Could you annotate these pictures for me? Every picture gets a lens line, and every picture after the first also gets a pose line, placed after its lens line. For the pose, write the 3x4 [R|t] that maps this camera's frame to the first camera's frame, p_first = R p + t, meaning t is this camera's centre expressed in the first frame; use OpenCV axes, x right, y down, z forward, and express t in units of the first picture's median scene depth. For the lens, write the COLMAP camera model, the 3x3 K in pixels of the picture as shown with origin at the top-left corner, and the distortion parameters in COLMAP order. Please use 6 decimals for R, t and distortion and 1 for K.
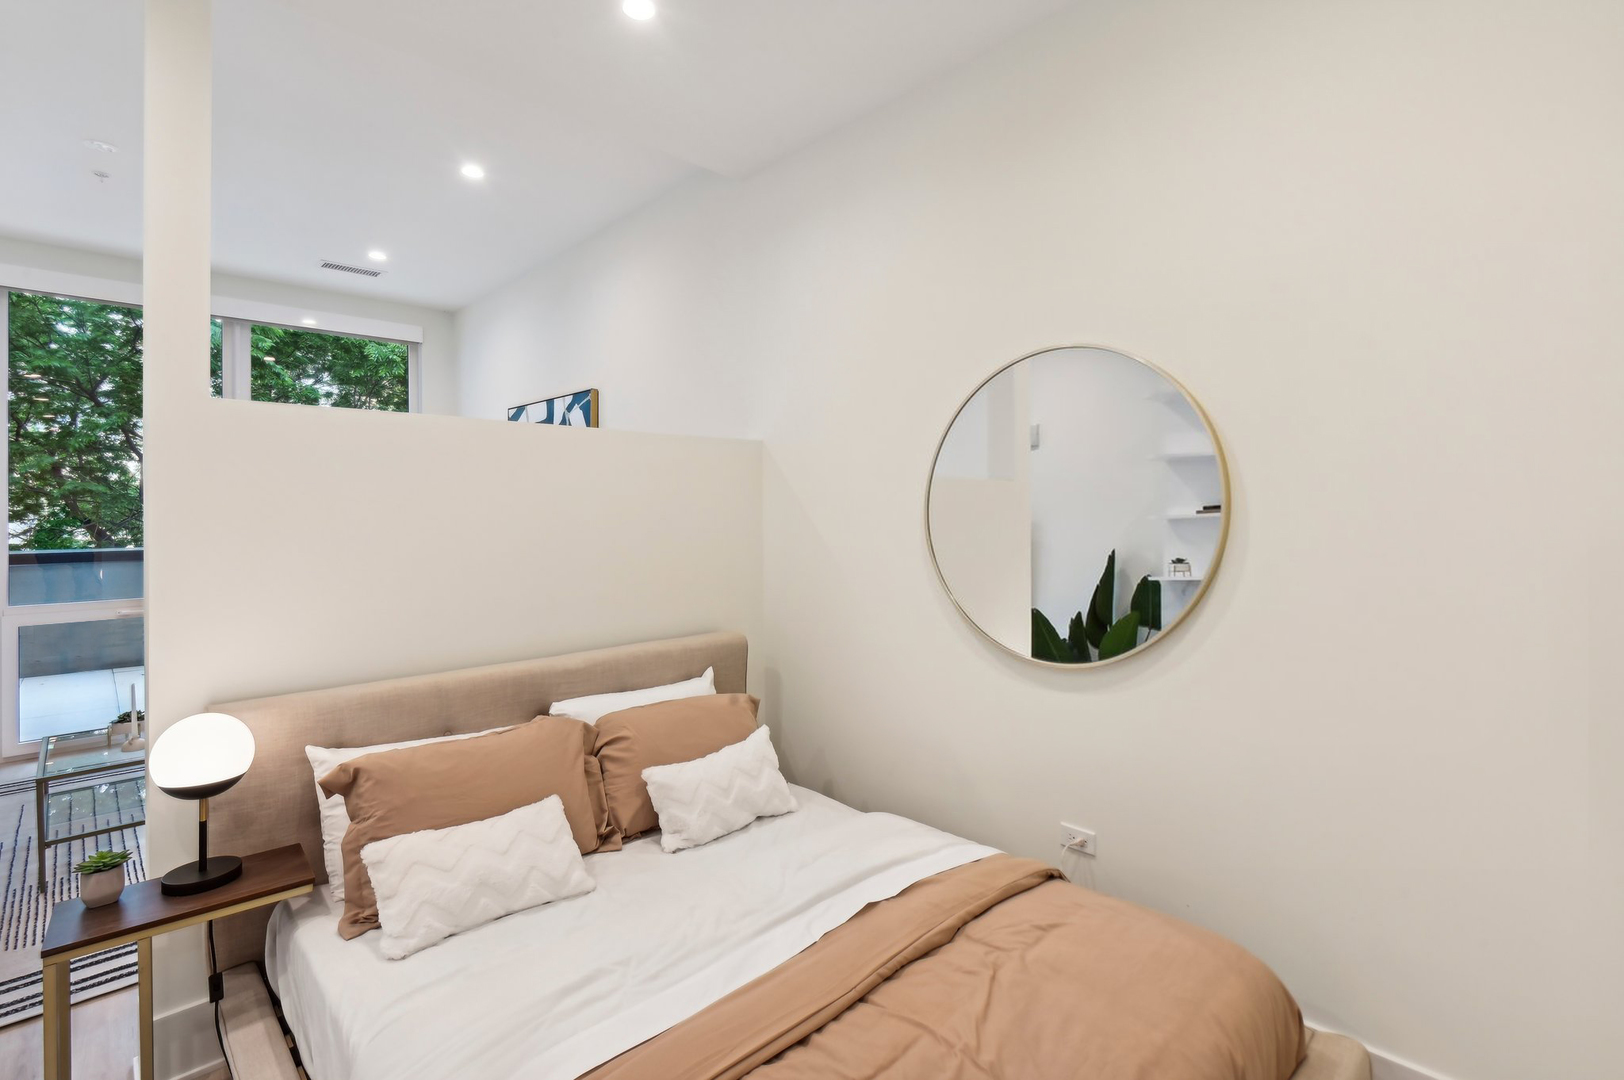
lens RADIAL K [[747.3, 0, 830.0], [0, 747.3, 504.2], [0, 0, 1]] dist [0.000581, -0.003192]
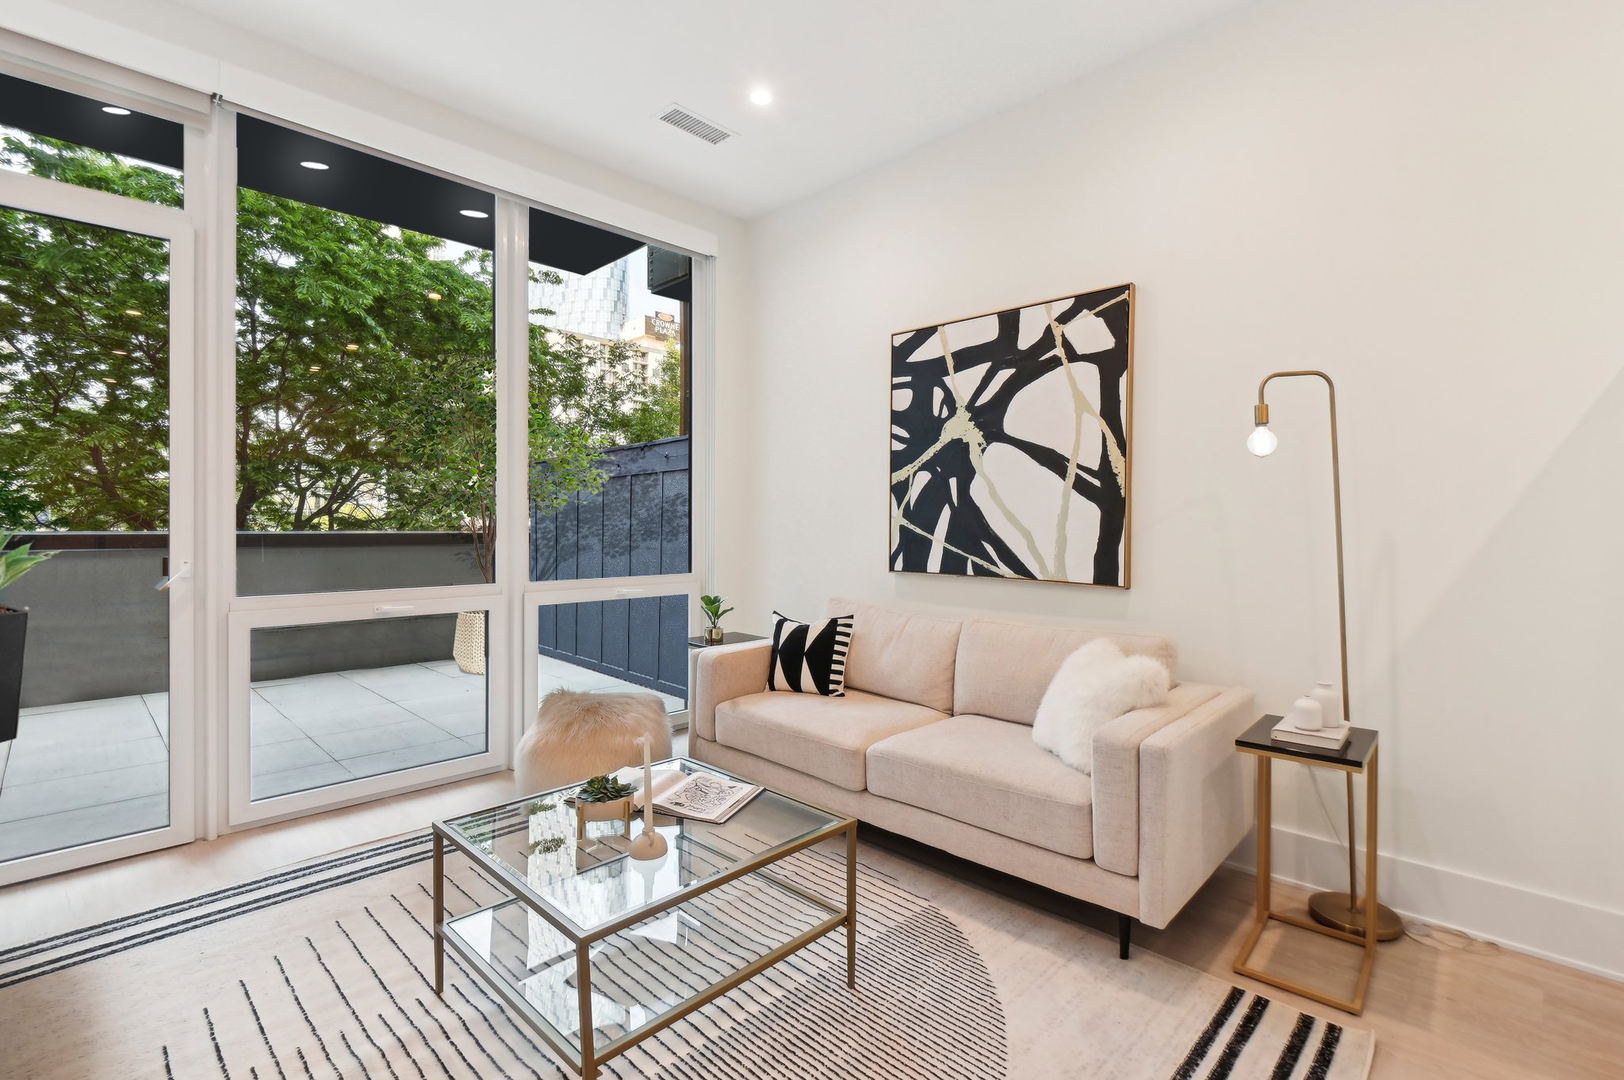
lens RADIAL K [[747.3, 0, 828.1], [0, 747.3, 535.1], [0, 0, 1]] dist [0.000581, -0.003192]
pose [[0.999746, 0.012539, 0.018740, -1.198547], [-0.013039, 0.999556, 0.026776, 0.114989], [-0.018396, -0.027013, 0.999466, 0.648729]]
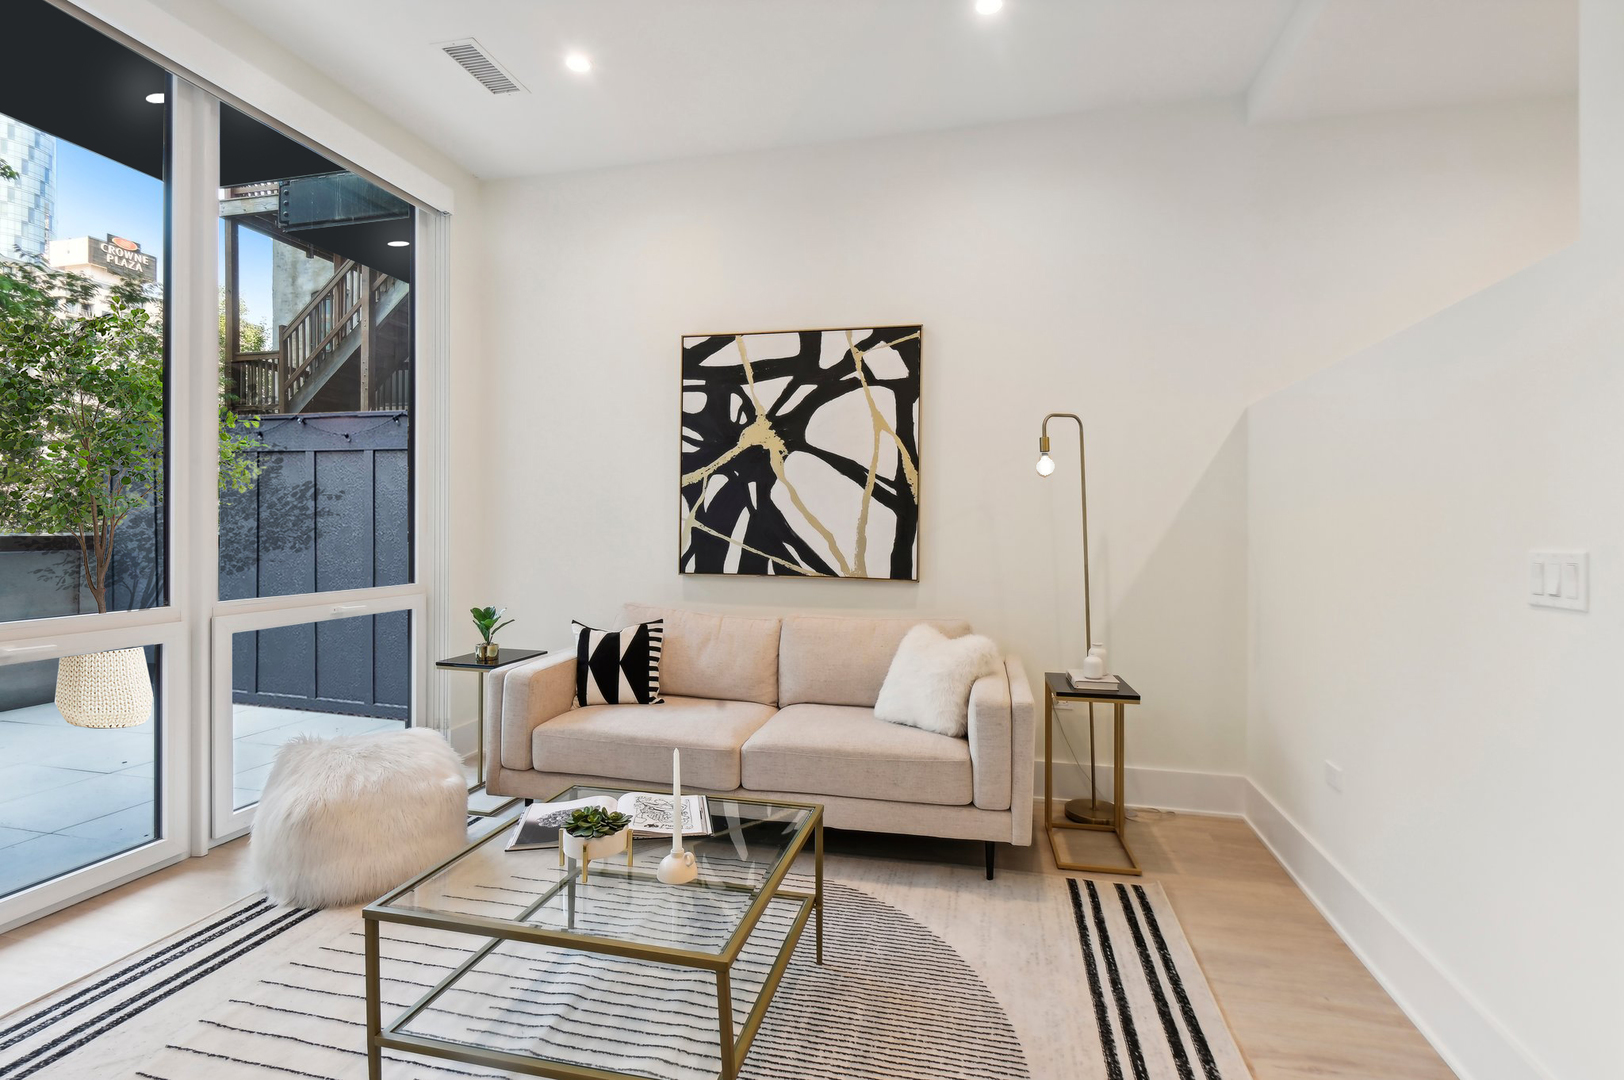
lens RADIAL K [[747.3, 0, 836.6], [0, 747.3, 535.1], [0, 0, 1]] dist [0.000581, -0.003192]
pose [[0.847505, 0.009127, 0.530709, -1.633648], [-0.021135, 0.999640, 0.016558, 0.118324], [-0.530367, -0.025250, 0.847392, 0.724401]]
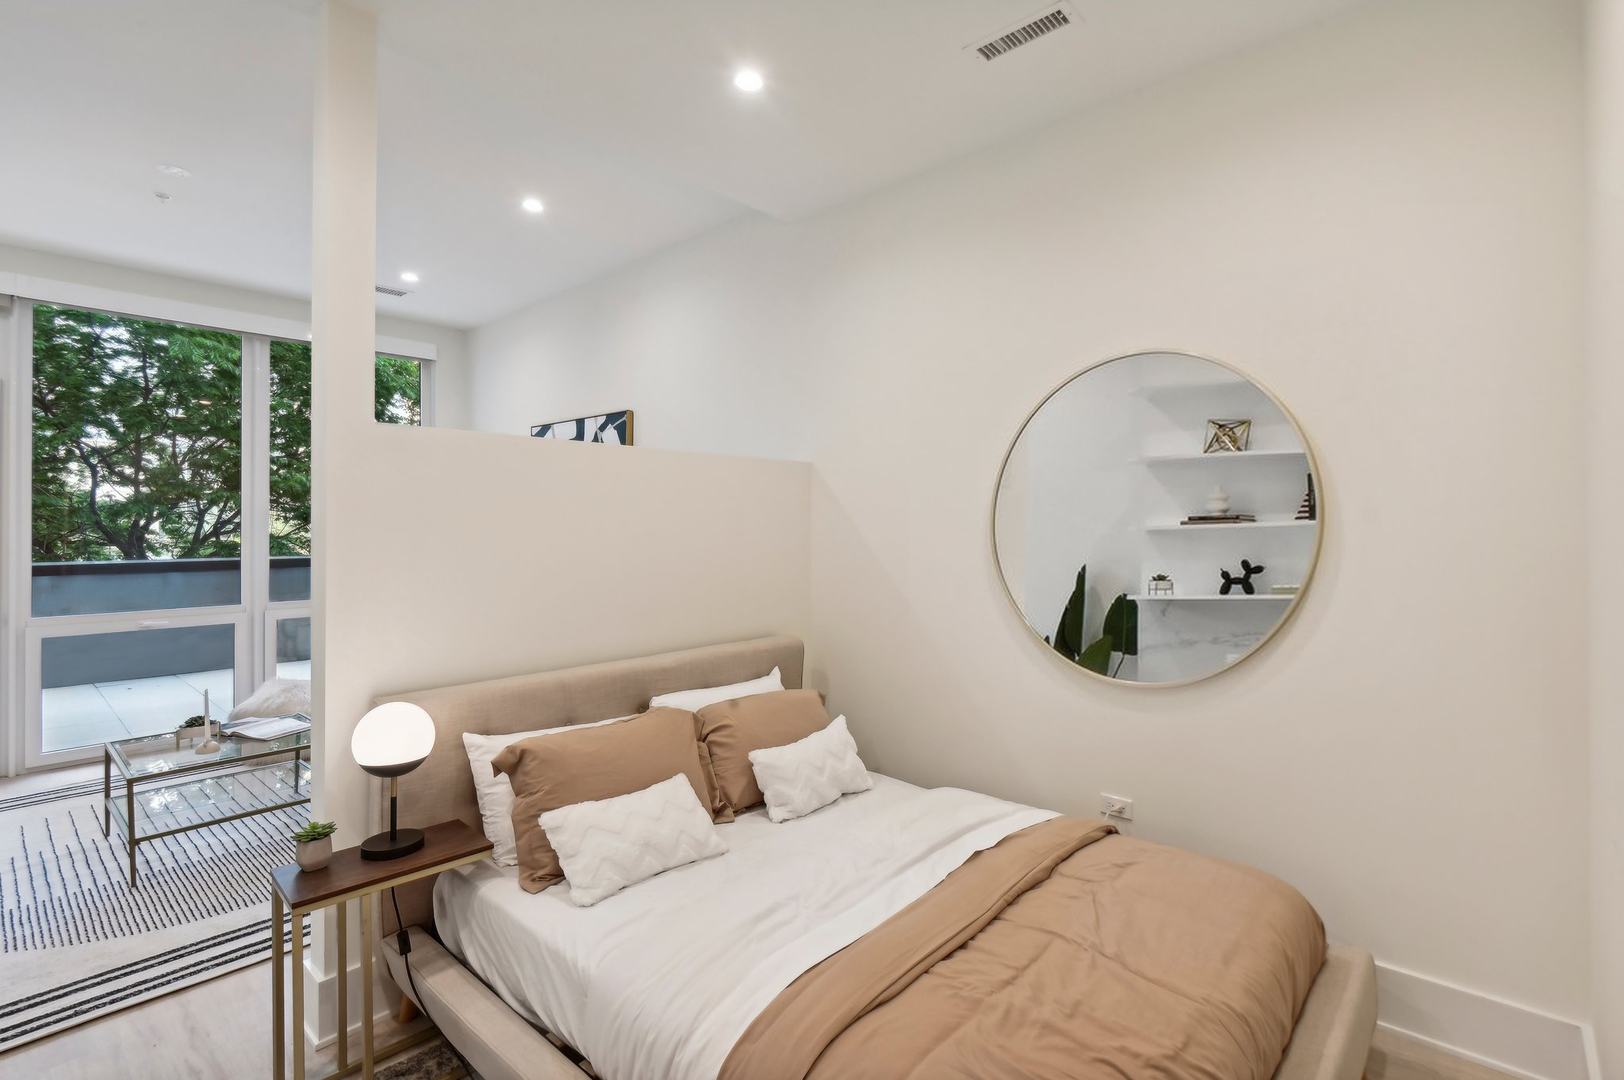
lens RADIAL K [[747.3, 0, 820.2], [0, 747.3, 529.2], [0, 0, 1]] dist [0.000581, -0.003192]
pose [[0.997930, 0.004547, 0.064144, -0.227297], [-0.005333, 0.999913, 0.012089, -0.000376], [-0.064084, -0.012406, 0.997867, -0.149363]]
